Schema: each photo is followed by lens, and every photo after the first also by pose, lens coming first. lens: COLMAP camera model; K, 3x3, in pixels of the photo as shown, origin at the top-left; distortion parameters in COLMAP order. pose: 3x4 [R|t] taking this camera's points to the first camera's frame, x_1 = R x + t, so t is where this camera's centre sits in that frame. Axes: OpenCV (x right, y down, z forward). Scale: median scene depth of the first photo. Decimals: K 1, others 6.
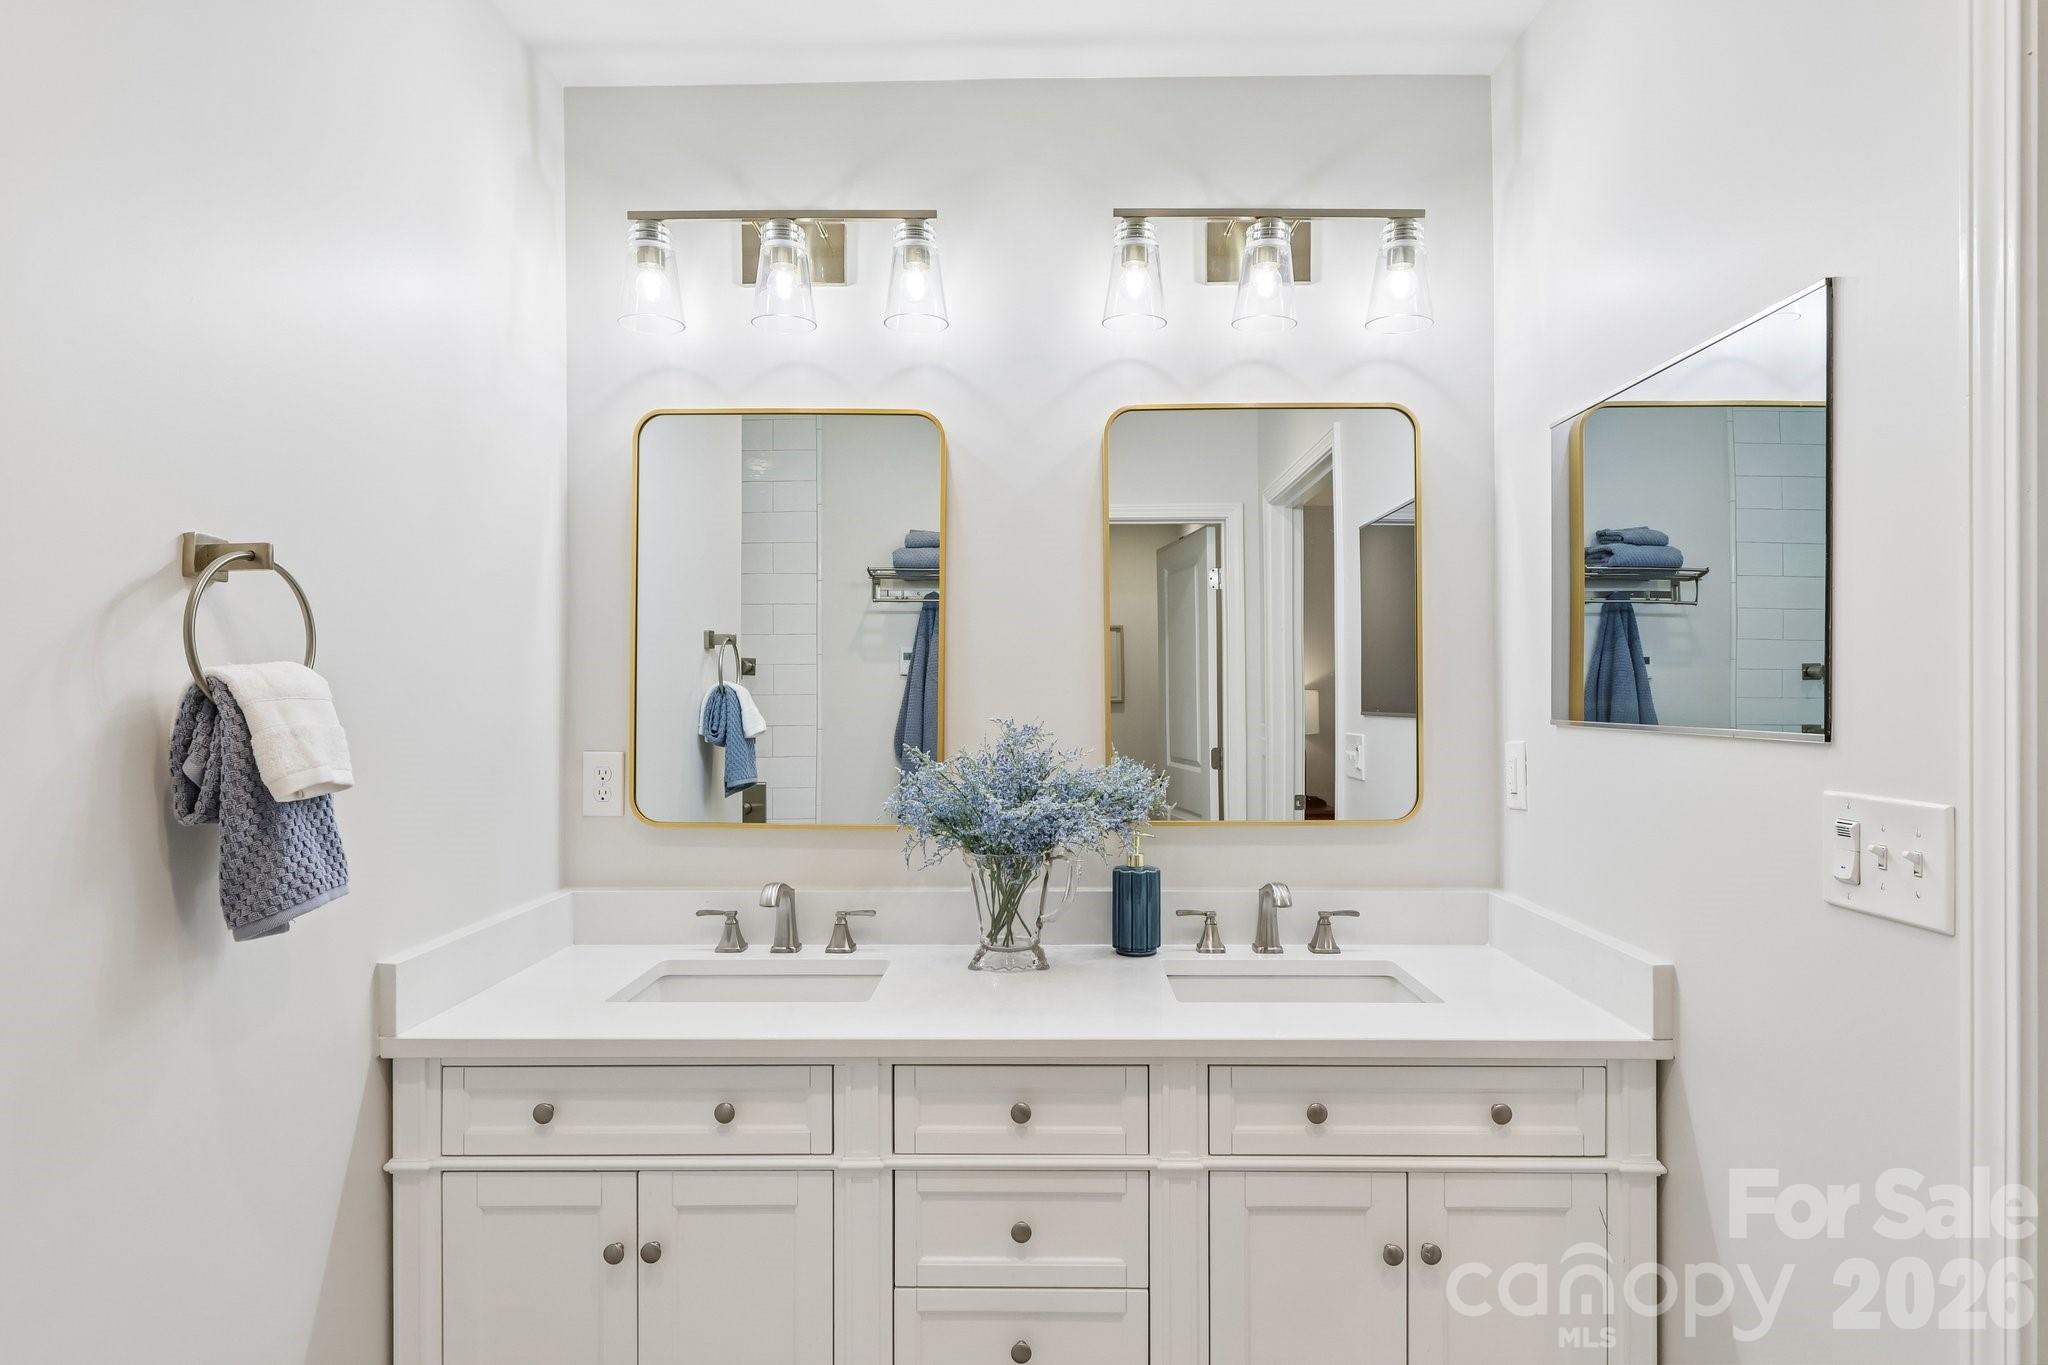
lens RADIAL K [[988.6, 0, 1024.5], [0, 988.6, 697.0], [0, 0, 1]] dist [-0.004389, 0.001457]
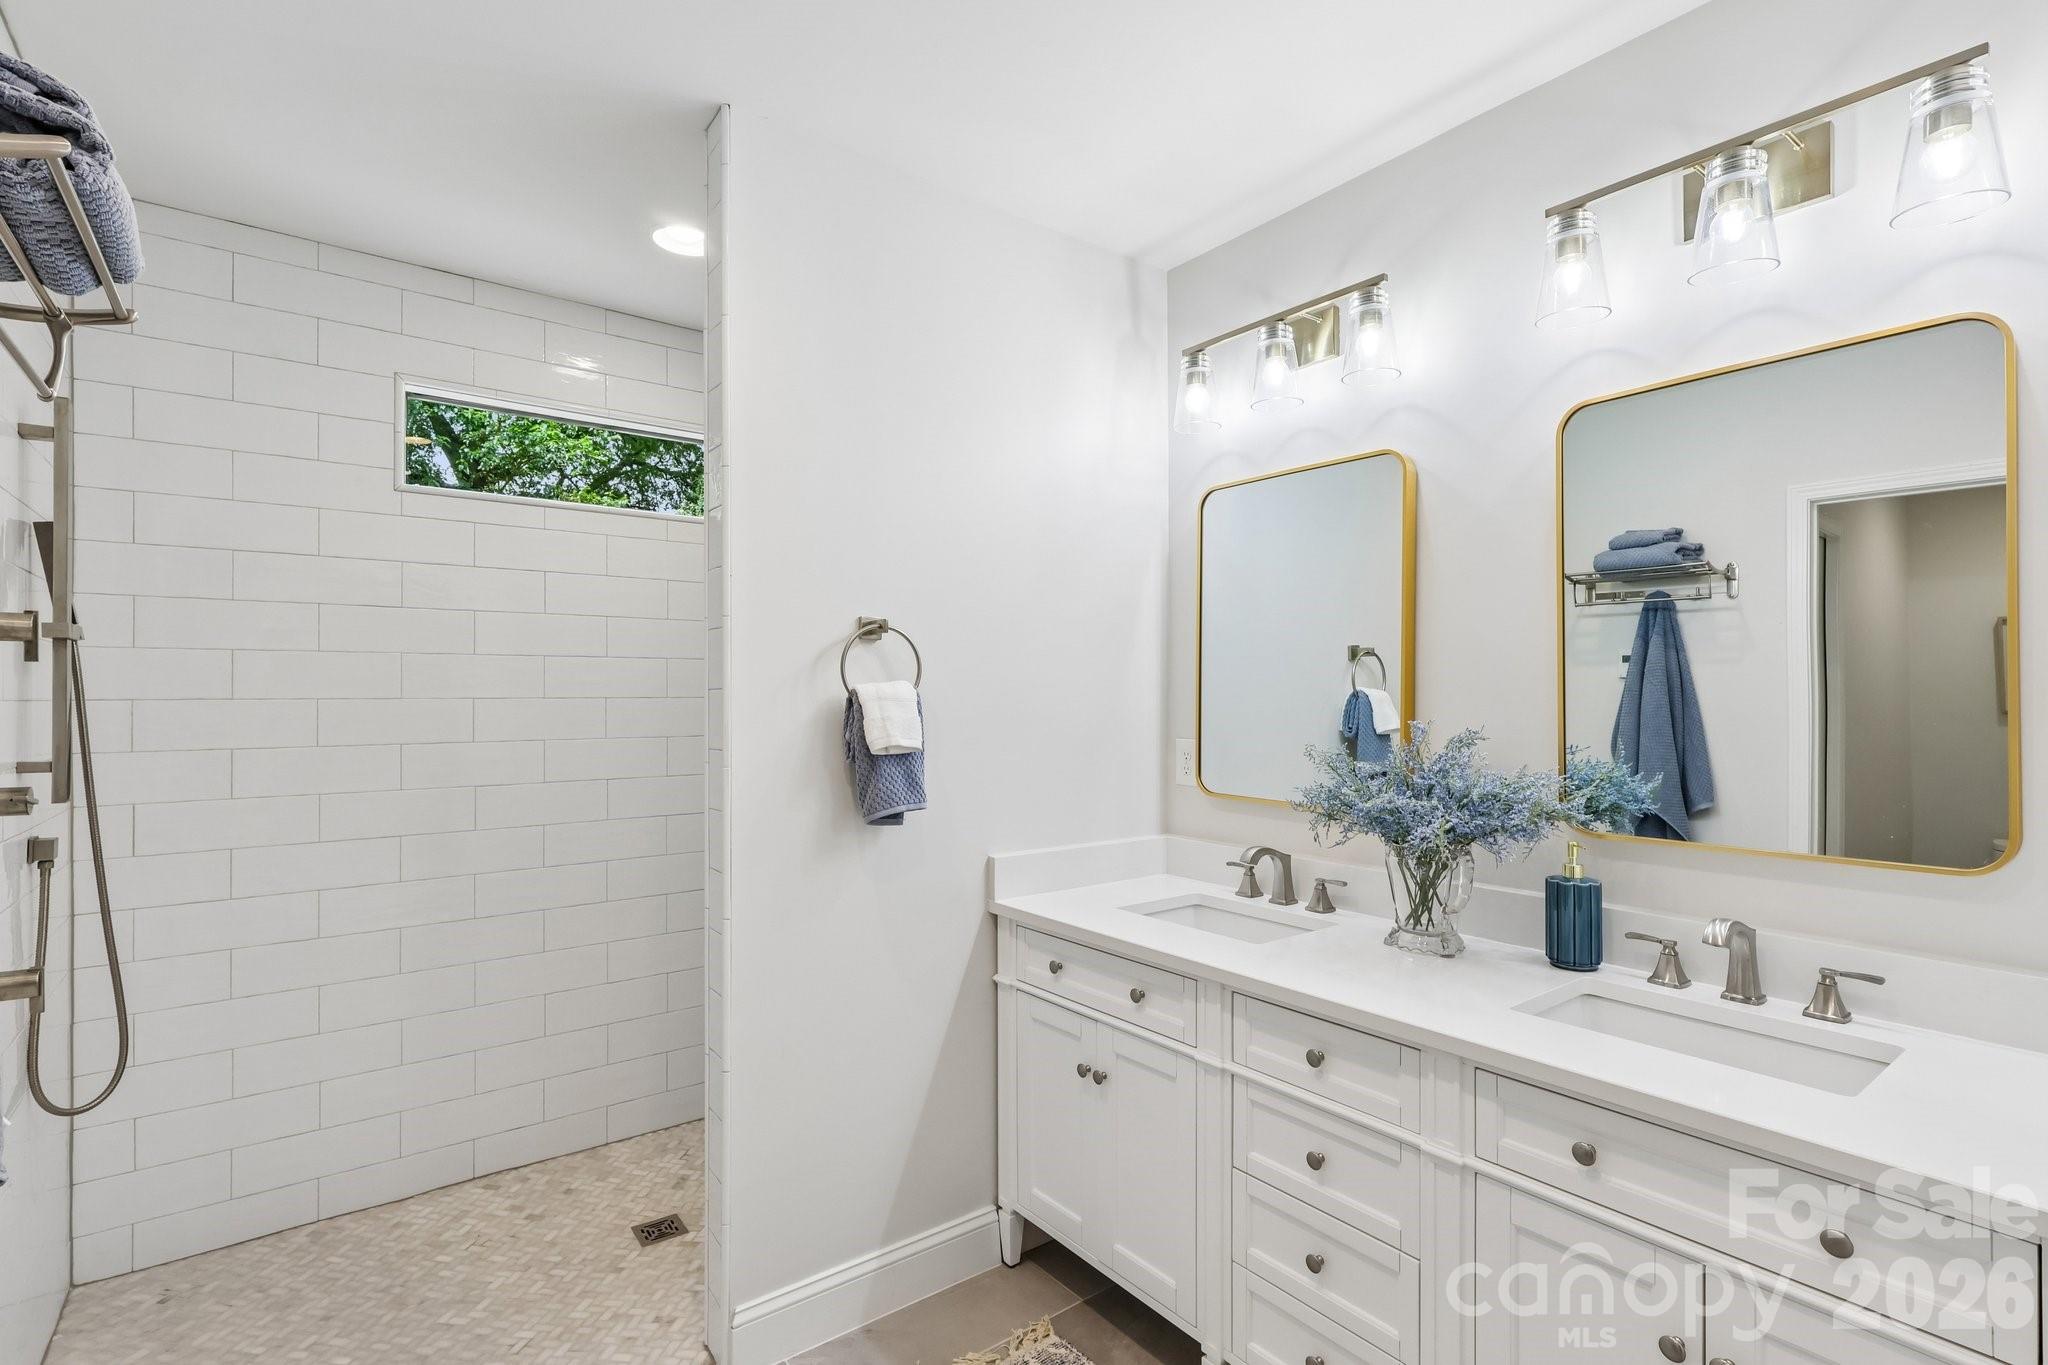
lens RADIAL K [[954.6, 0, 1023.3], [0, 954.6, 682.7], [0, 0, 1]] dist [0.002342, 0.000056]
pose [[0.618178, -0.007487, -0.786003, 0.504722], [-0.006976, 0.999863, -0.015011, -0.006352], [0.786007, 0.014762, 0.618041, 0.009303]]
